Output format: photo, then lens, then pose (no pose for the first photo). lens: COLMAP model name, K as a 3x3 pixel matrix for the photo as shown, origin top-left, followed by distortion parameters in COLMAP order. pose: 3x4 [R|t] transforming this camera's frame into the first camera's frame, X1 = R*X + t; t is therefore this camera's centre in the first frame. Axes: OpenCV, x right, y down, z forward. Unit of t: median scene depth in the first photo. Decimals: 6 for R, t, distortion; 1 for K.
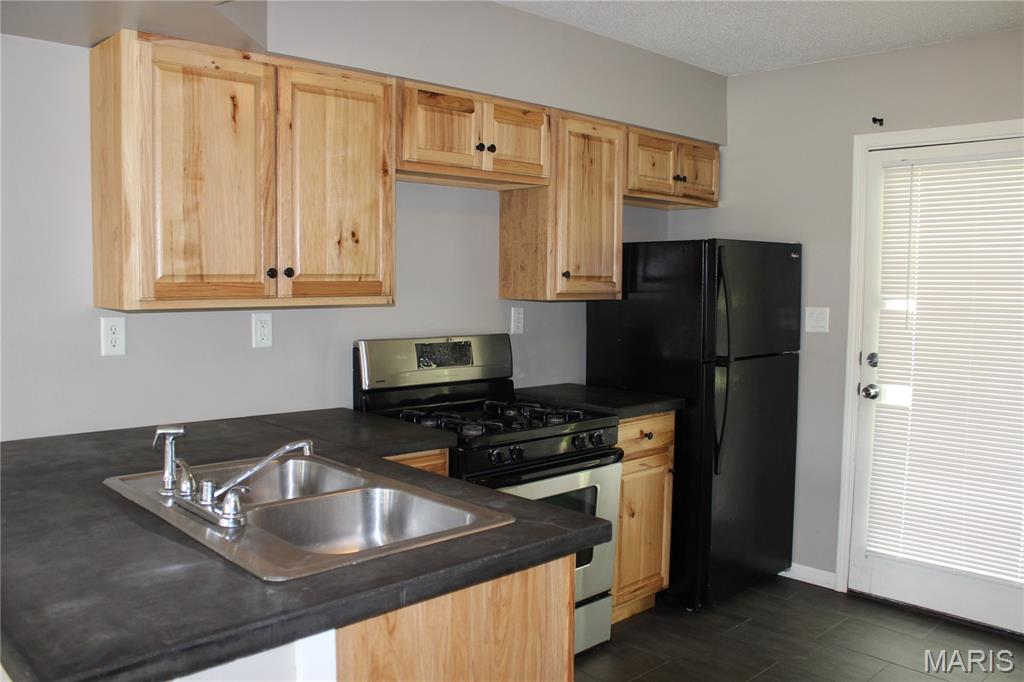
lens RADIAL K [[845.1, 0, 512.0], [0, 845.1, 341.0], [0, 0, 1]] dist [-0.128289, 0.117689]
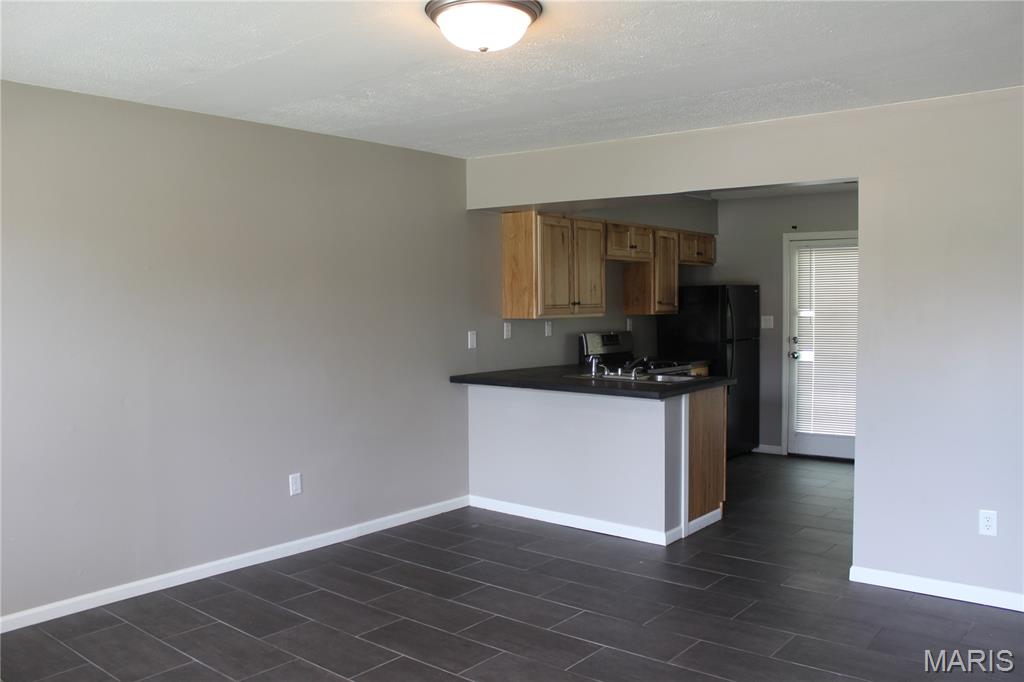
lens RADIAL K [[845.1, 0, 512.0], [0, 845.1, 341.0], [0, 0, 1]] dist [-0.128289, 0.117689]
pose [[0.991930, -0.023283, 0.124631, -0.541710], [0.027063, 0.999221, -0.028717, 0.066662], [-0.123866, 0.031858, 0.991787, -1.011117]]
